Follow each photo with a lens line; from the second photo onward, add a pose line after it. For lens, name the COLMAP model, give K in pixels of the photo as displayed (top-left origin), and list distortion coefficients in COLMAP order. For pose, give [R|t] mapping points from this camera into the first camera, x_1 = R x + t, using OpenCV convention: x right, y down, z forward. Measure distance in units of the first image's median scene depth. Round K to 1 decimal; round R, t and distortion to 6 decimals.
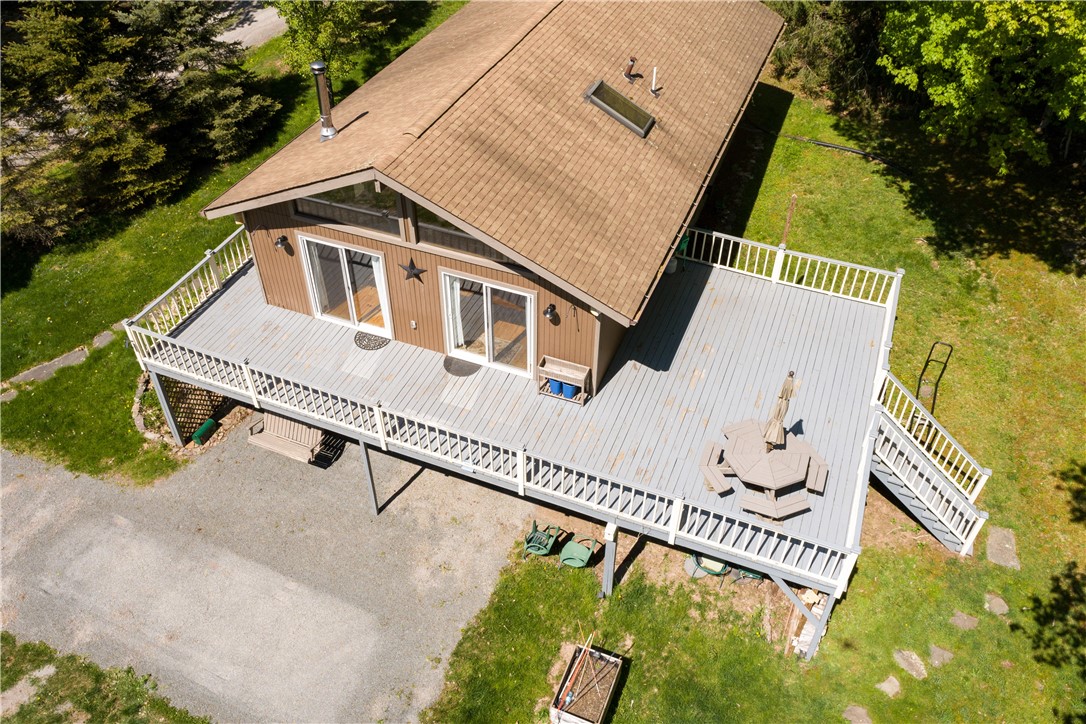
lens RADIAL K [[872.9, 0, 532.1], [0, 872.9, 362.2], [0, 0, 1]] dist [0.000439, 0.002806]
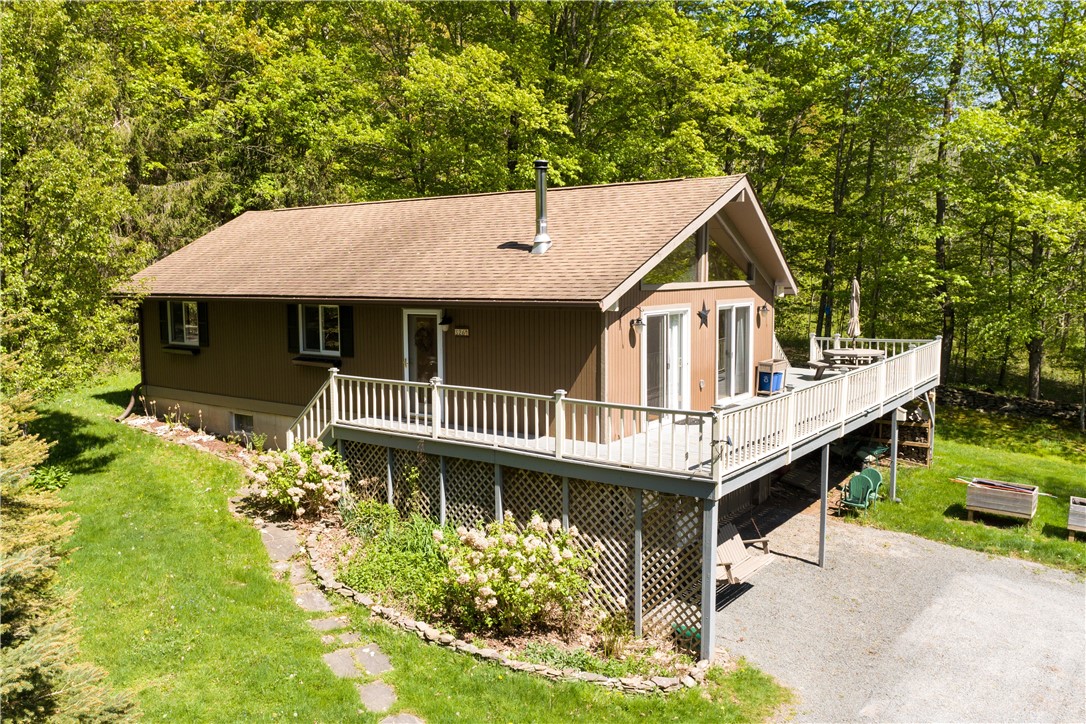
lens RADIAL K [[872.9, 0, 532.1], [0, 872.9, 362.2], [0, 0, 1]] dist [0.000439, 0.002806]
pose [[0.230780, -0.101223, 0.967726, -1.186612], [0.661969, 0.745259, -0.079911, -0.115829], [-0.713118, 0.659047, 0.238998, 0.938991]]
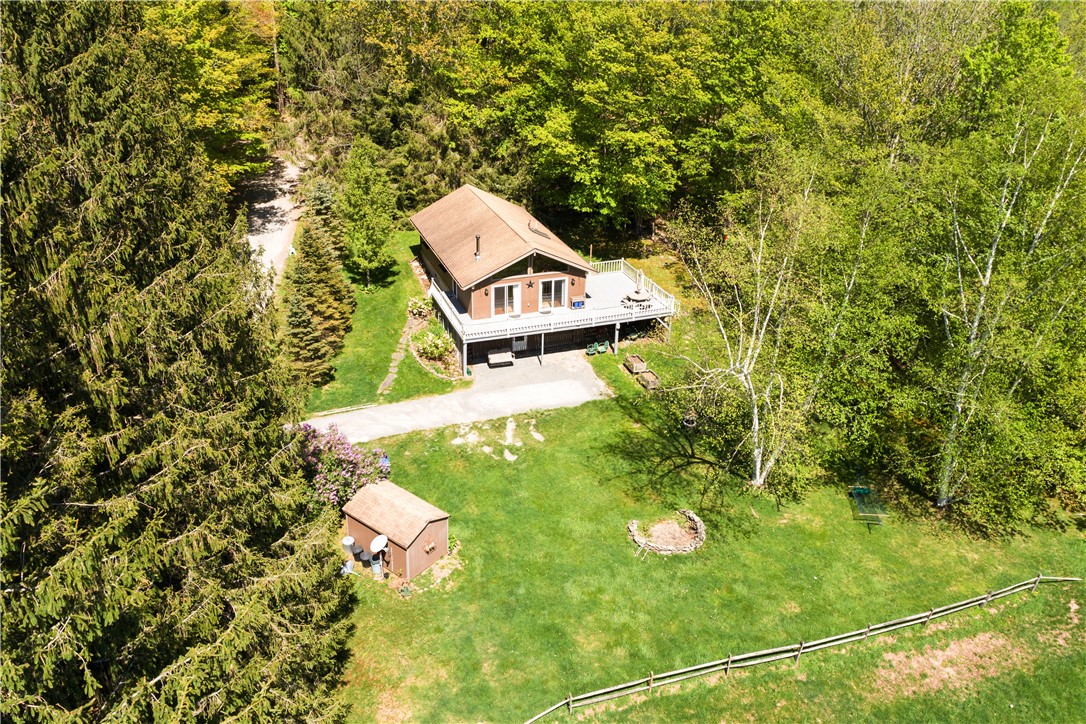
lens RADIAL K [[891.8, 0, 570.6], [0, 891.8, 363.7], [0, 0, 1]] dist [-0.004227, -0.000558]
pose [[0.713441, -0.289587, 0.638076, -2.257530], [0.447630, 0.888936, -0.097062, 0.553460], [-0.539101, 0.354870, 0.763831, -1.536663]]
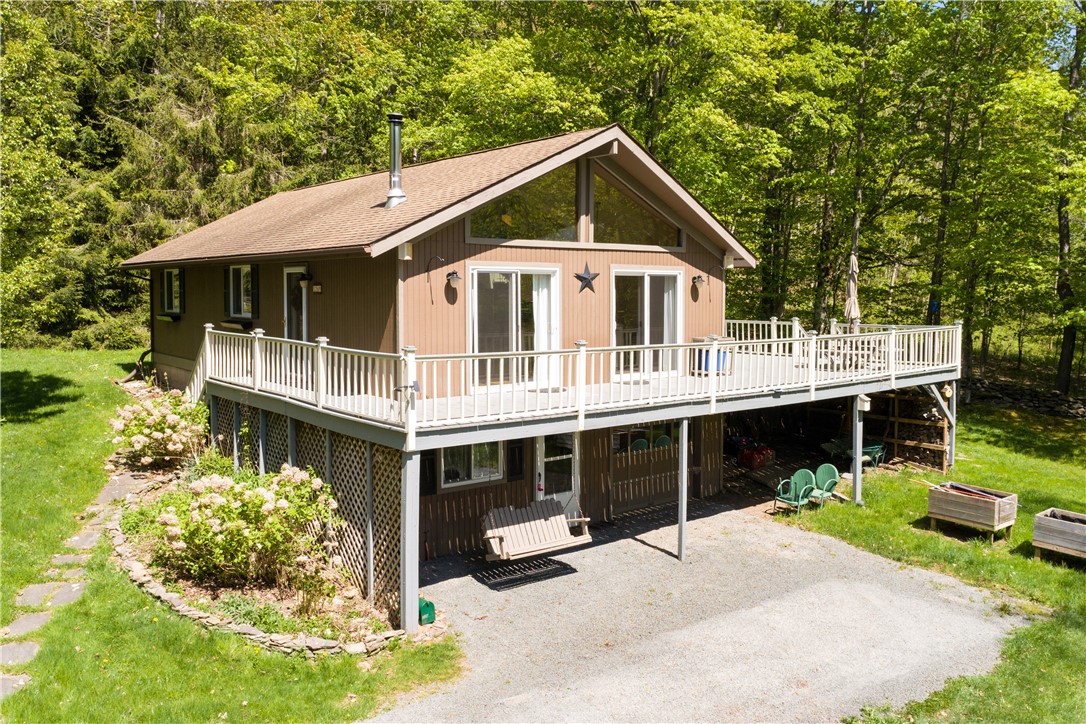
lens RADIAL K [[890.2, 0, 595.4], [0, 890.2, 330.4], [0, 0, 1]] dist [-0.006878, 0.007765]
pose [[0.443596, -0.038819, 0.895386, -1.003376], [0.601458, 0.753565, -0.265307, 0.200337], [-0.664432, 0.656226, 0.357627, 0.688274]]
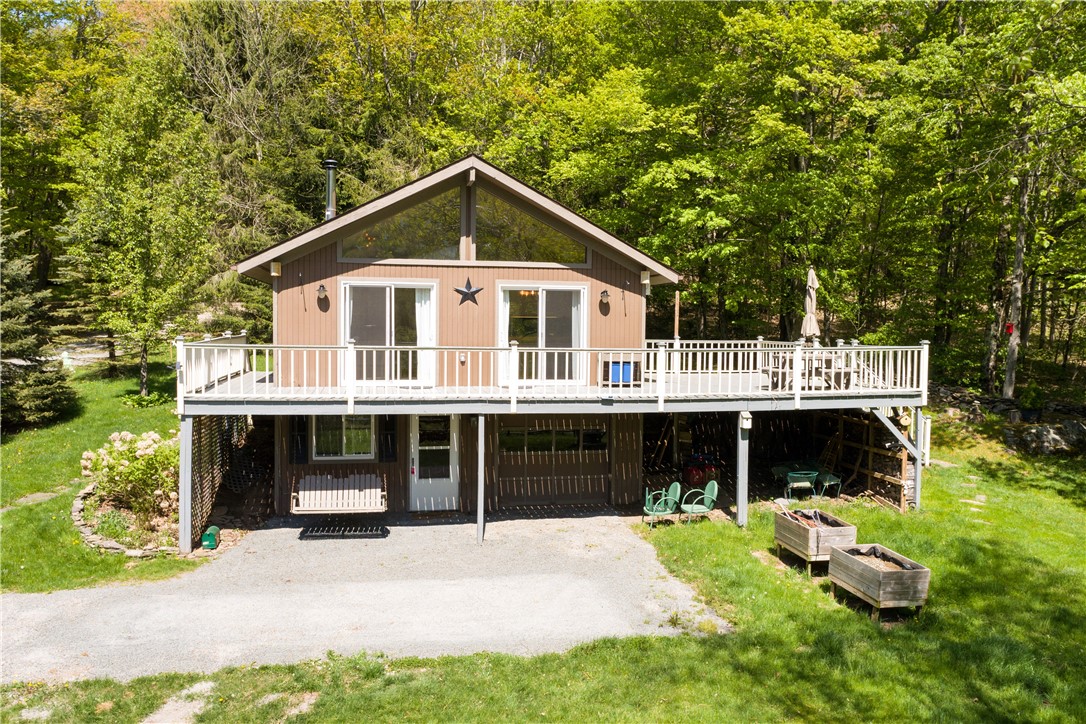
lens RADIAL K [[891.8, 0, 570.6], [0, 891.8, 363.7], [0, 0, 1]] dist [-0.004227, -0.000558]
pose [[0.816965, -0.016532, 0.576451, -0.669694], [0.380107, 0.767165, -0.516698, 0.578695], [-0.433691, 0.641237, 0.633031, 0.309685]]
